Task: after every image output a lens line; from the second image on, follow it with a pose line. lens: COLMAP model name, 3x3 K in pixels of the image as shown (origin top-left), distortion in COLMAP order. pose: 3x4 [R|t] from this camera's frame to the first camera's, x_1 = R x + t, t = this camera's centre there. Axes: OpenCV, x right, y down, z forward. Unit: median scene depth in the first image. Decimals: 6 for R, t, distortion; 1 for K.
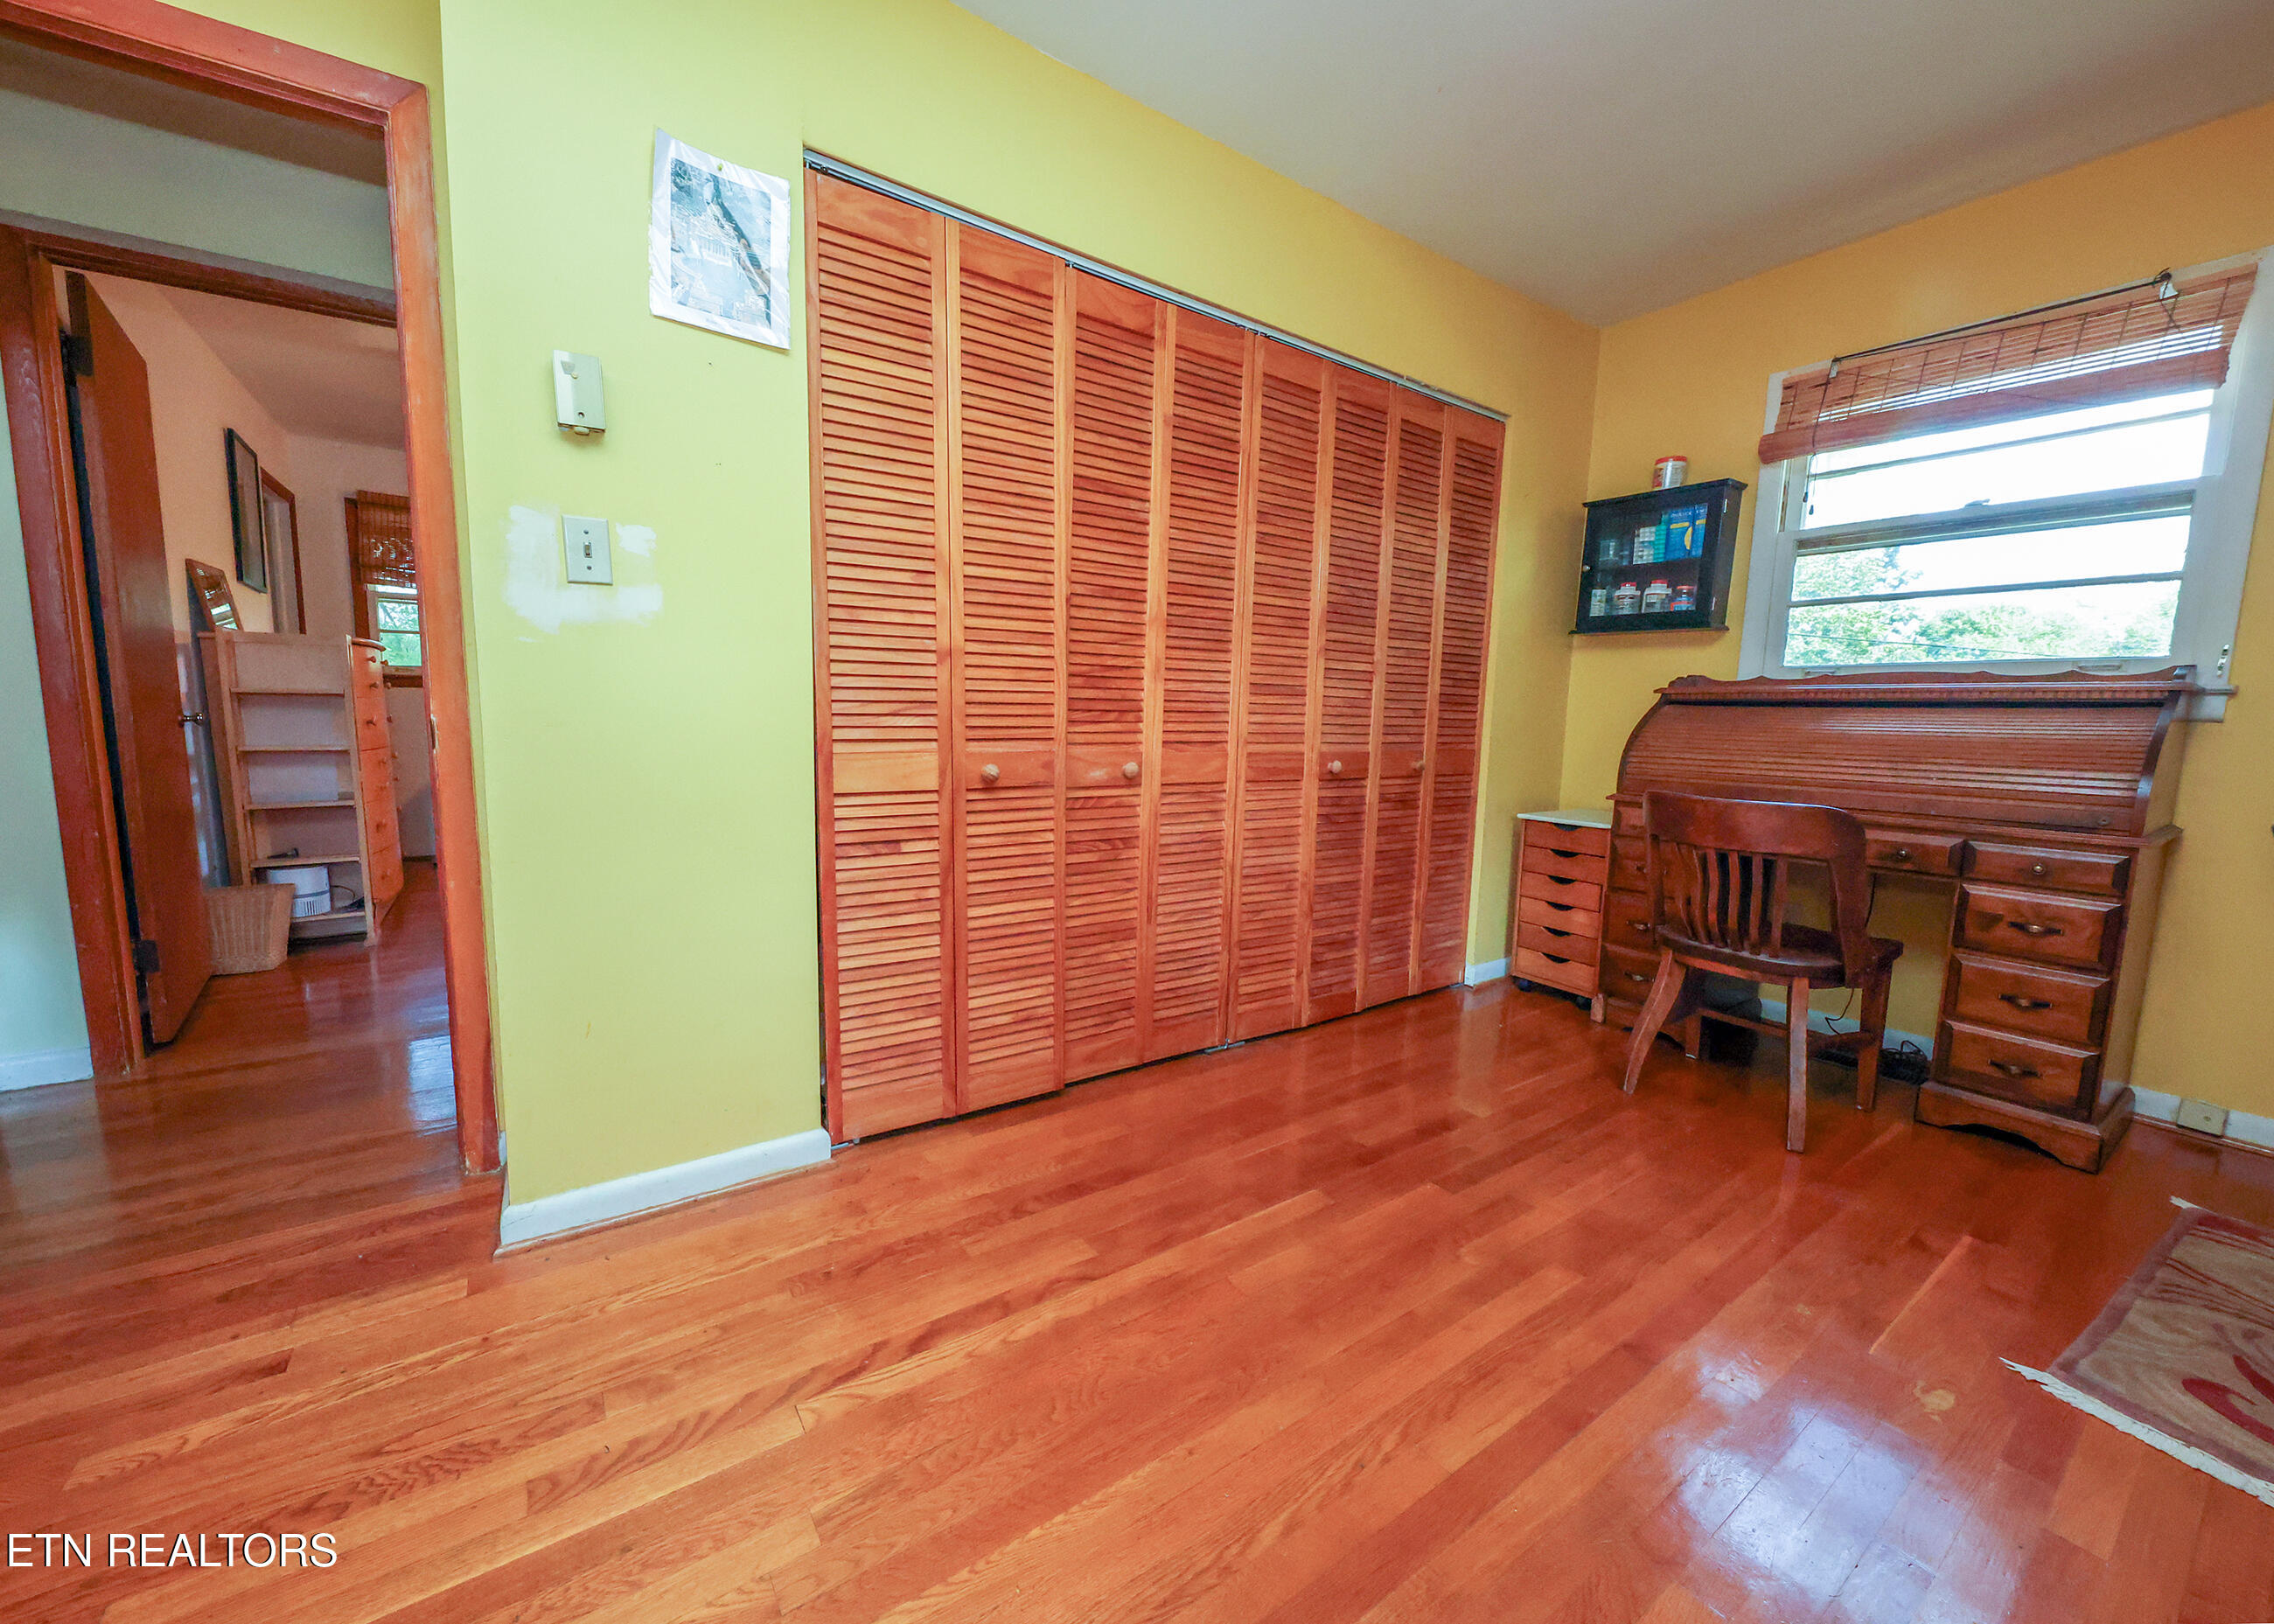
lens RADIAL K [[866.3, 0, 1121.5], [0, 866.3, 819.4], [0, 0, 1]] dist [-0.002362, -0.000846]
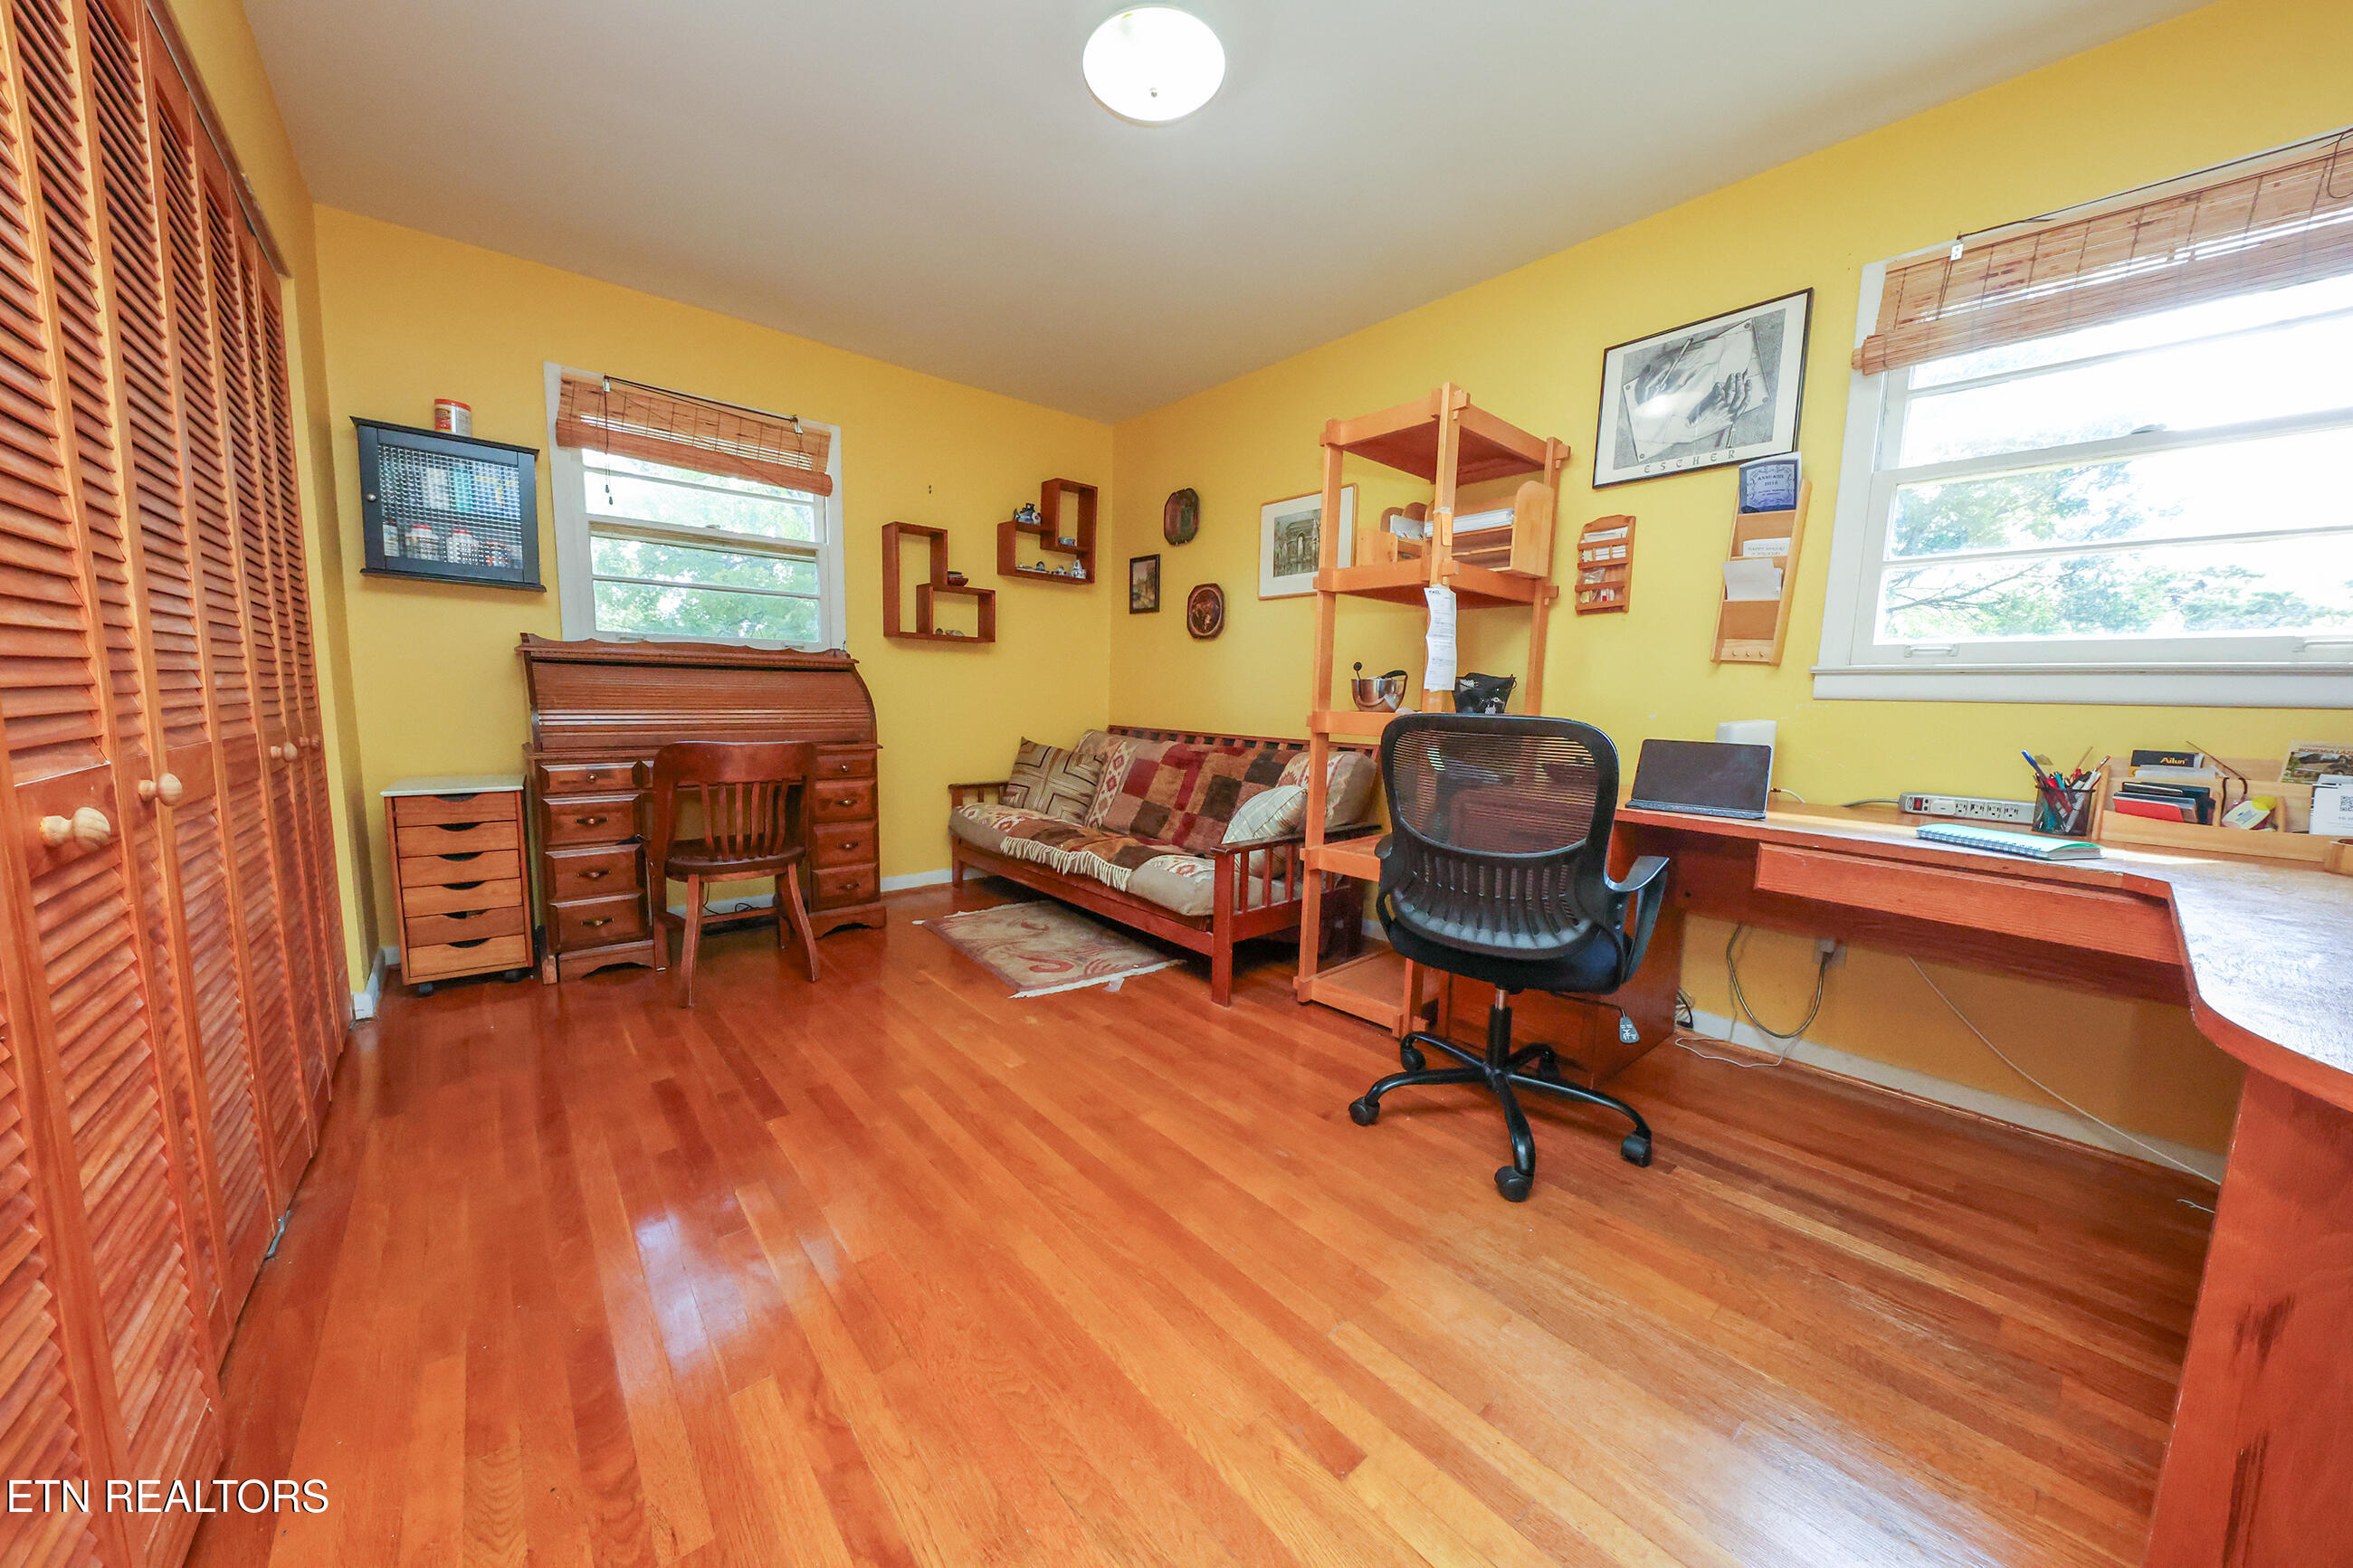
lens RADIAL K [[796.8, 0, 1163.6], [0, 796.8, 780.1], [0, 0, 1]] dist [0.013443, 0.000137]
pose [[-0.096612, -0.134815, 0.986150, -0.427177], [0.099769, 0.984483, 0.144362, -0.063452], [-0.990309, 0.112335, -0.081663, 0.383367]]
